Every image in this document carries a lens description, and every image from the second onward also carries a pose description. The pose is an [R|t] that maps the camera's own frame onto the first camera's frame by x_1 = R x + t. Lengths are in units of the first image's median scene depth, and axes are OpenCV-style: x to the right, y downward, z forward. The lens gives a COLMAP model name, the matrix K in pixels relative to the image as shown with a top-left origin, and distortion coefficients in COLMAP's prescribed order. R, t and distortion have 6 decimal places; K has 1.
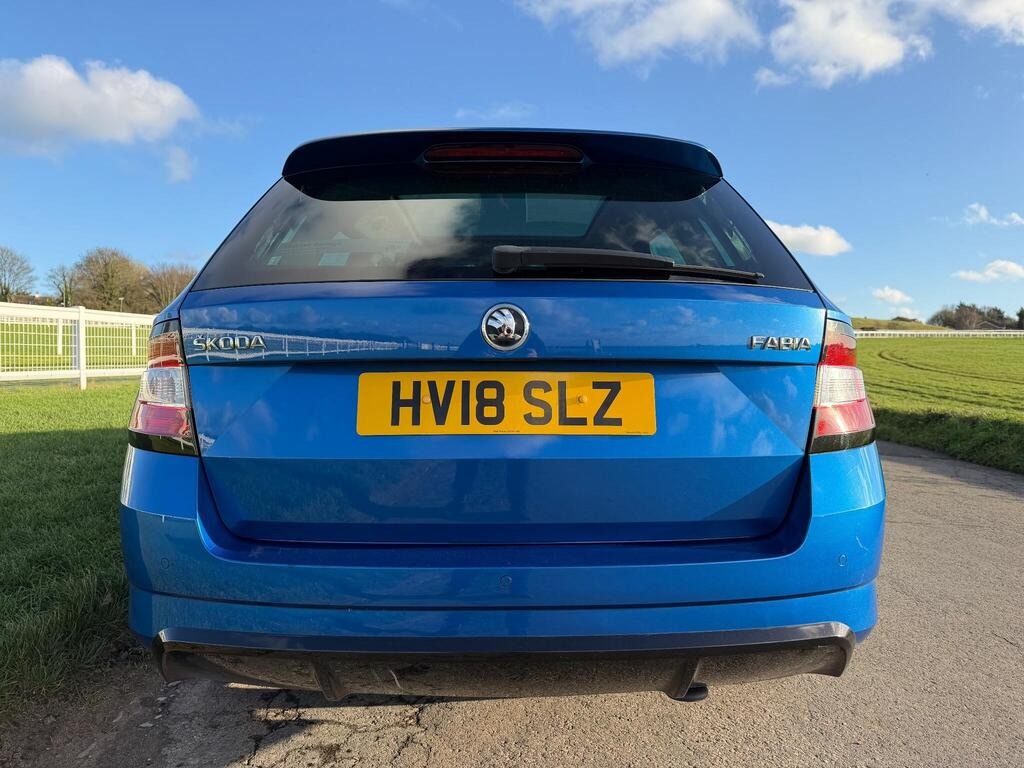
lens RADIAL K [[779.5, 0, 469.5], [0, 779.5, 358.5], [0, 0, 1]] dist [0.011798, 0.002746]
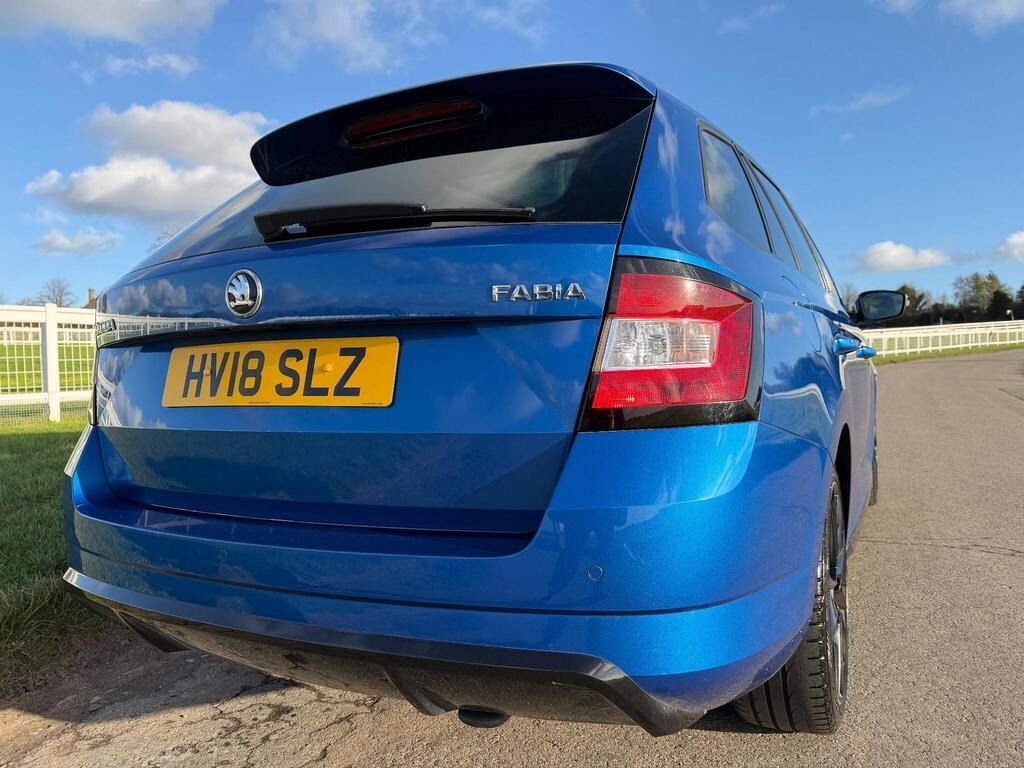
lens RADIAL K [[779.5, 0, 513.1], [0, 779.5, 393.7], [0, 0, 1]] dist [0.011798, 0.002746]
pose [[0.892447, -0.008550, -0.451070, 0.753348], [0.025837, 0.999148, 0.032179, 0.058892], [0.450411, -0.040372, 0.891908, 0.278522]]
